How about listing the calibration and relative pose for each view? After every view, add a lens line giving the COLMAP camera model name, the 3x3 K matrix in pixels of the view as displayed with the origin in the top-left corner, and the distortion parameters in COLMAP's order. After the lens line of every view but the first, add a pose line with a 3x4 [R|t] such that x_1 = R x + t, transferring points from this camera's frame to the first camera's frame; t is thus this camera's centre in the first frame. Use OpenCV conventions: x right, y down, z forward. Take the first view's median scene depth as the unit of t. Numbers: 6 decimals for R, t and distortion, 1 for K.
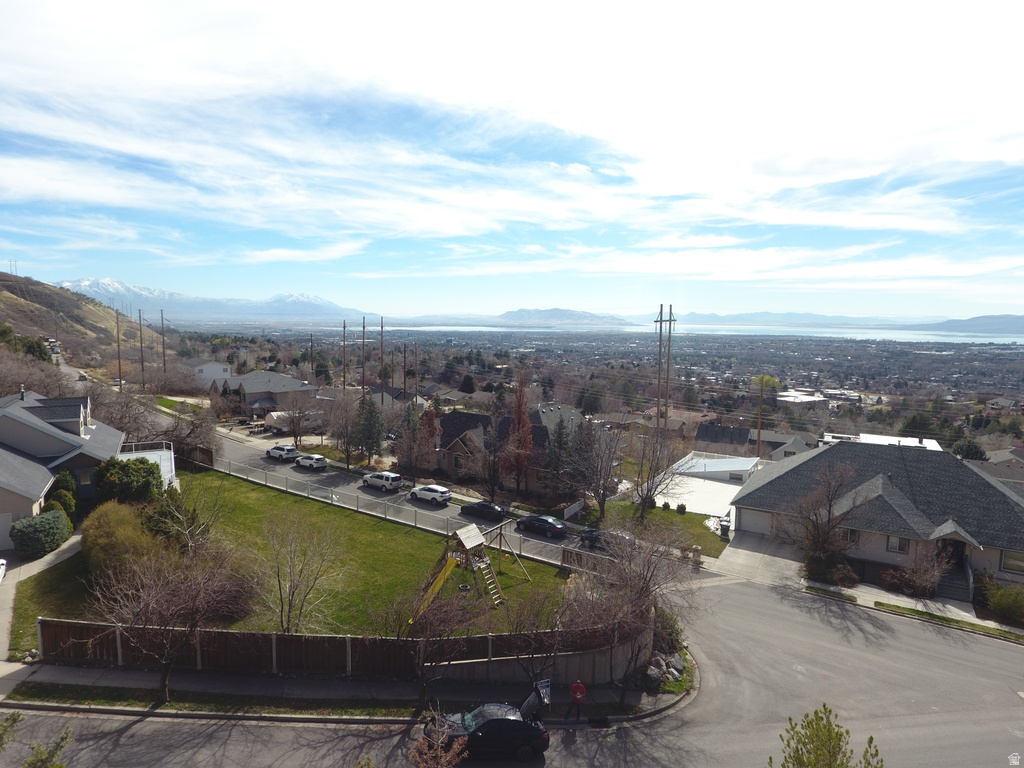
lens RADIAL K [[599.4, 0, 516.0], [0, 599.4, 380.3], [0, 0, 1]] dist [-0.001349, -0.001343]
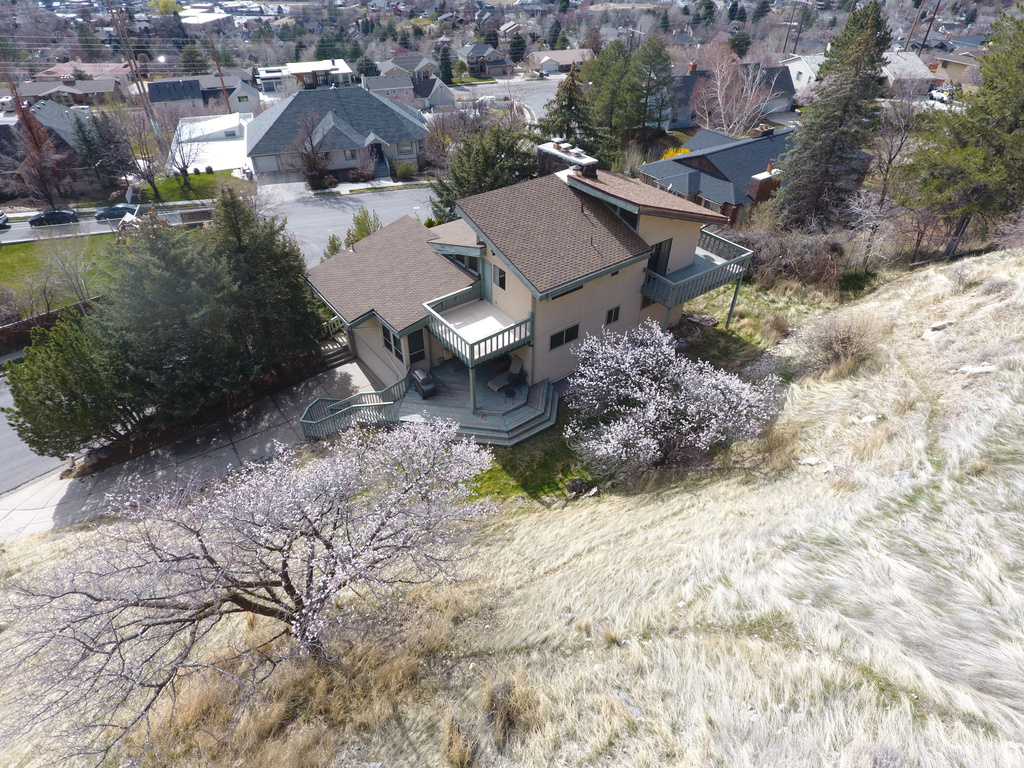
lens RADIAL K [[599.4, 0, 512.6], [0, 599.4, 379.2], [0, 0, 1]] dist [-0.001349, -0.001343]
pose [[0.641480, -0.483160, 0.595868, -0.499745], [0.079166, 0.814287, 0.575039, -0.190853], [-0.763044, -0.321703, 0.560599, -0.655745]]
